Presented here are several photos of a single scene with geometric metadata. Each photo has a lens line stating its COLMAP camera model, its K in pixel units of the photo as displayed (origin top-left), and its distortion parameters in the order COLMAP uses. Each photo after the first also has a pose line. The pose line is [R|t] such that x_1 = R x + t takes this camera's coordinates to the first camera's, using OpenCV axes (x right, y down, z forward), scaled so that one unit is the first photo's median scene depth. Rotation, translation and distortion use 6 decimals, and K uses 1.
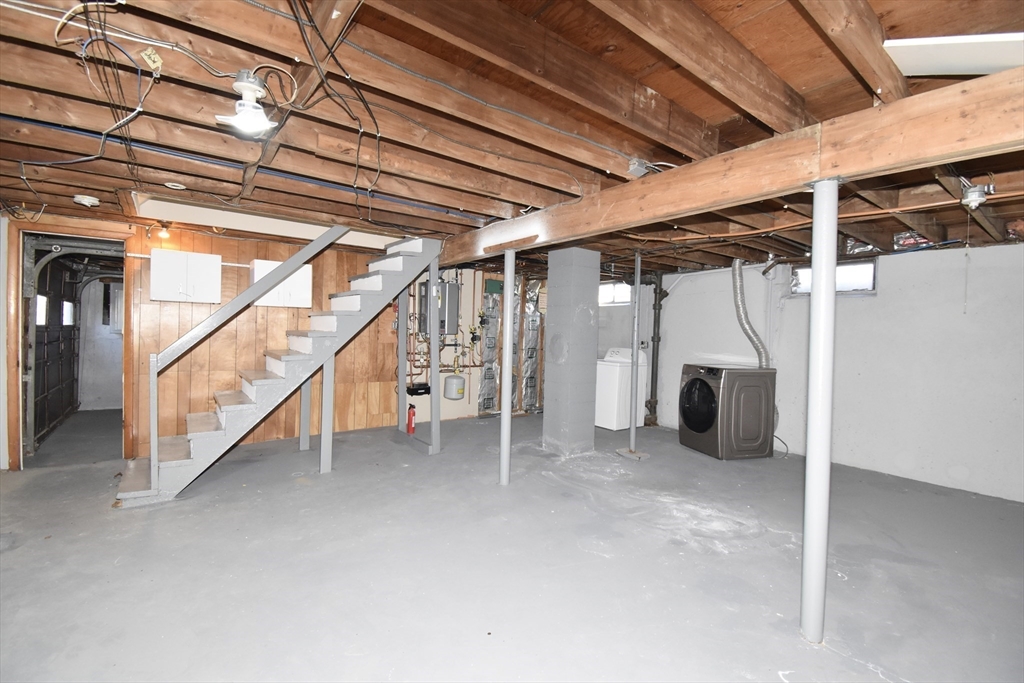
lens RADIAL K [[476.8, 0, 517.4], [0, 476.8, 341.2], [0, 0, 1]] dist [0.025415, -0.029930]
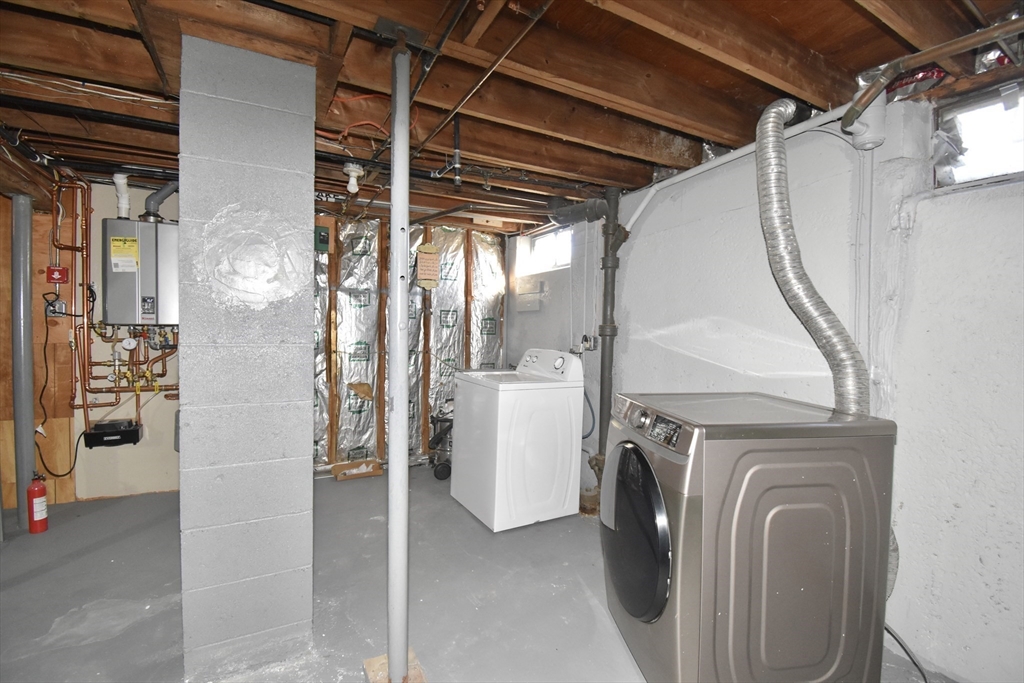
lens RADIAL K [[476.8, 0, 517.4], [0, 476.8, 341.2], [0, 0, 1]] dist [0.025415, -0.029930]
pose [[0.991643, -0.008467, -0.128737, 0.265872], [0.008526, 0.999964, -0.000092, 0.005671], [0.128733, -0.001007, 0.991679, 0.518399]]
